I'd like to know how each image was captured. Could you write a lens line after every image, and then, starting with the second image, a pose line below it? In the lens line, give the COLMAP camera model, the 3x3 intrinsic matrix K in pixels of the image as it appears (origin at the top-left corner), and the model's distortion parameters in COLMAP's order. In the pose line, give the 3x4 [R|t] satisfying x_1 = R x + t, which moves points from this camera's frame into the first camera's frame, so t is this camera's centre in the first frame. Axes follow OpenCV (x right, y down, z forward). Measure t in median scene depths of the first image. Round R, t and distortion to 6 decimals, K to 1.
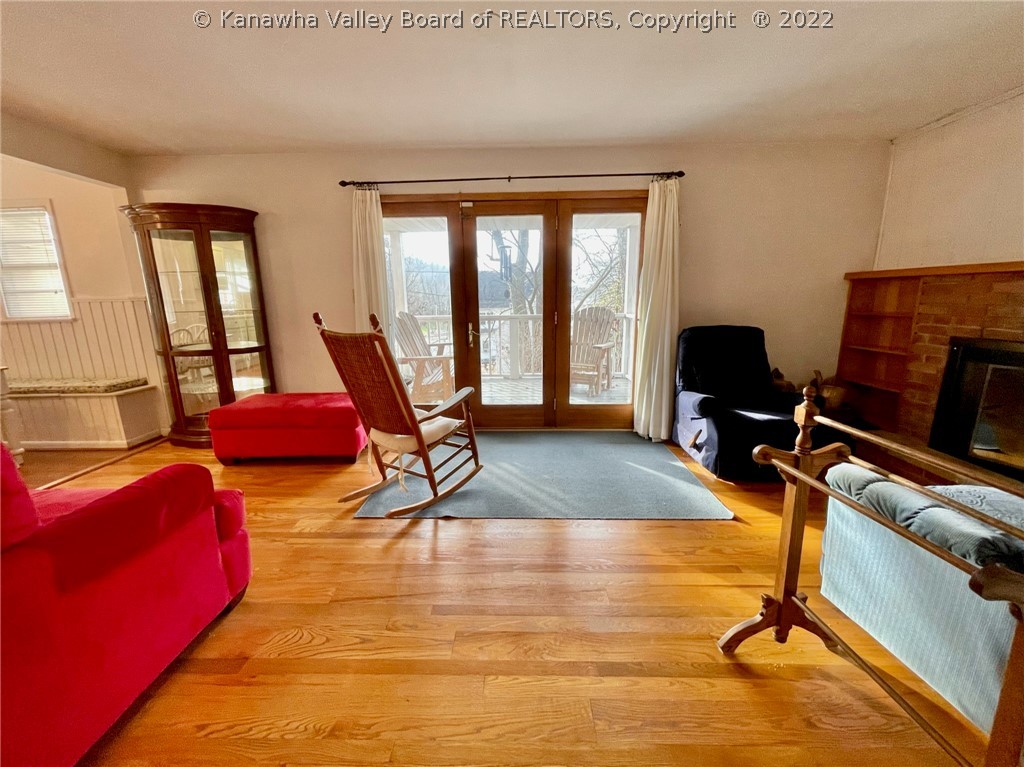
lens RADIAL K [[419.0, 0, 508.7], [0, 419.0, 383.8], [0, 0, 1]] dist [-0.008263, 0.000208]
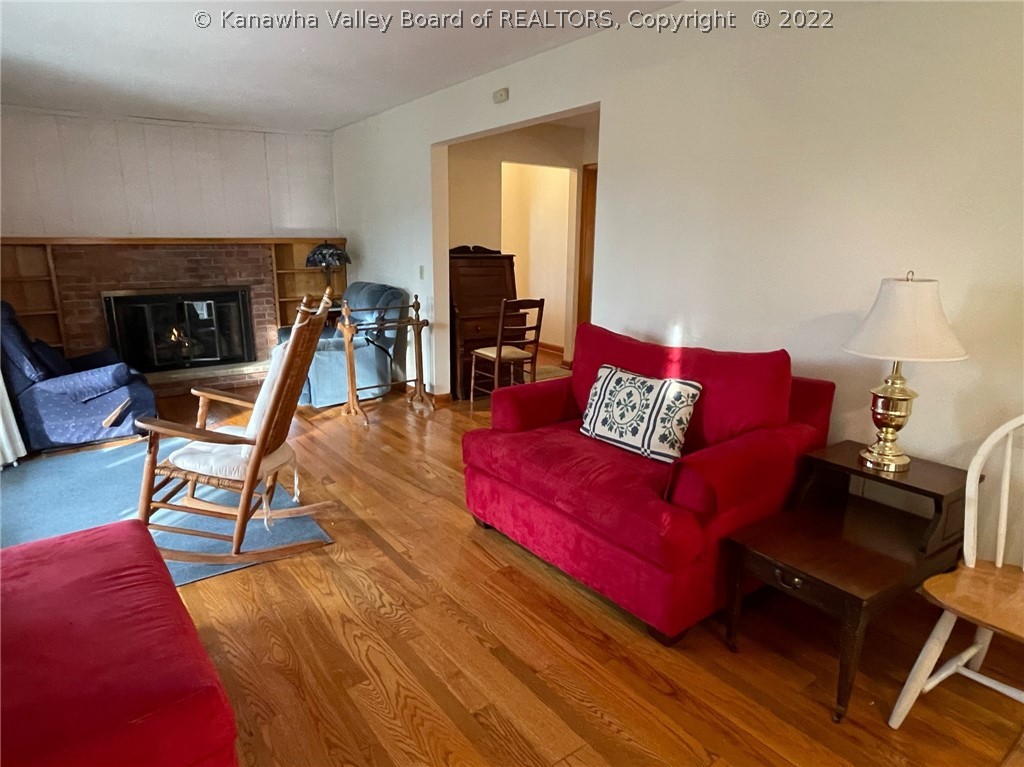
lens RADIAL K [[600.1, 0, 509.6], [0, 600.1, 386.5], [0, 0, 1]] dist [-0.035734, -0.000694]
pose [[-0.607431, -0.177989, 0.774176, -1.132690], [0.158712, 0.927733, 0.337820, -0.238478], [-0.778356, 0.328073, -0.535285, 1.003291]]
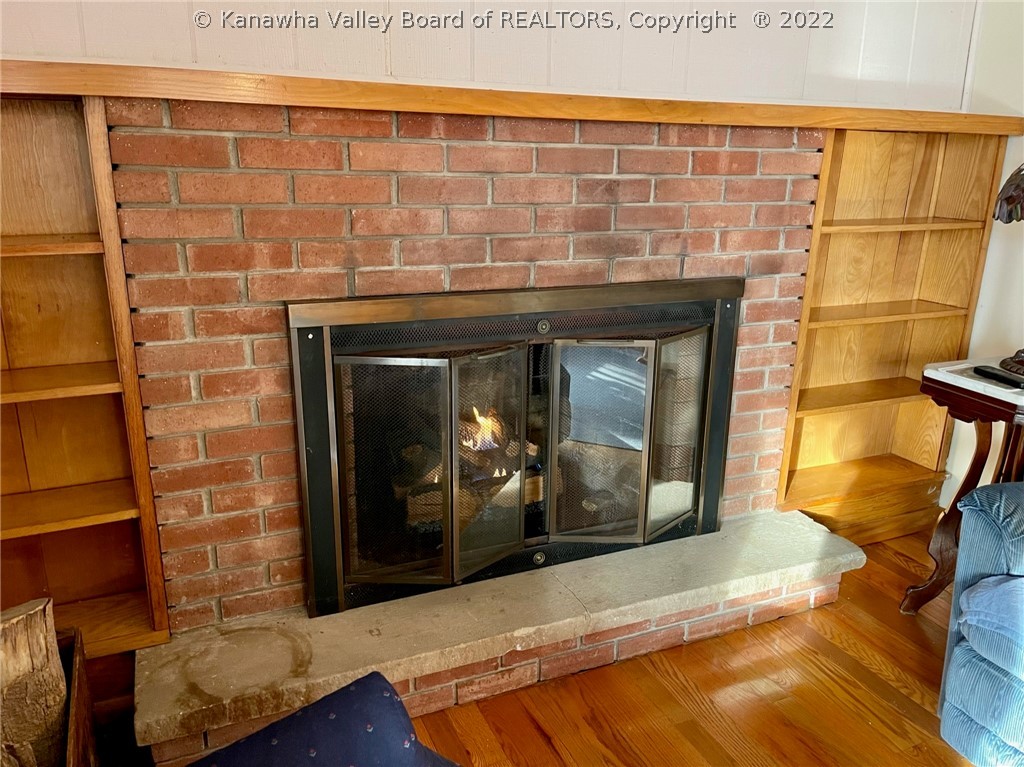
lens RADIAL K [[811.6, 0, 512.3], [0, 811.6, 385.5], [0, 0, 1]] dist [0.006914, -0.005588]
pose [[-0.437799, -0.254591, 0.862273, 0.389798], [0.162241, 0.920954, 0.354291, -0.232151], [-0.884313, 0.295004, -0.361887, 1.006070]]
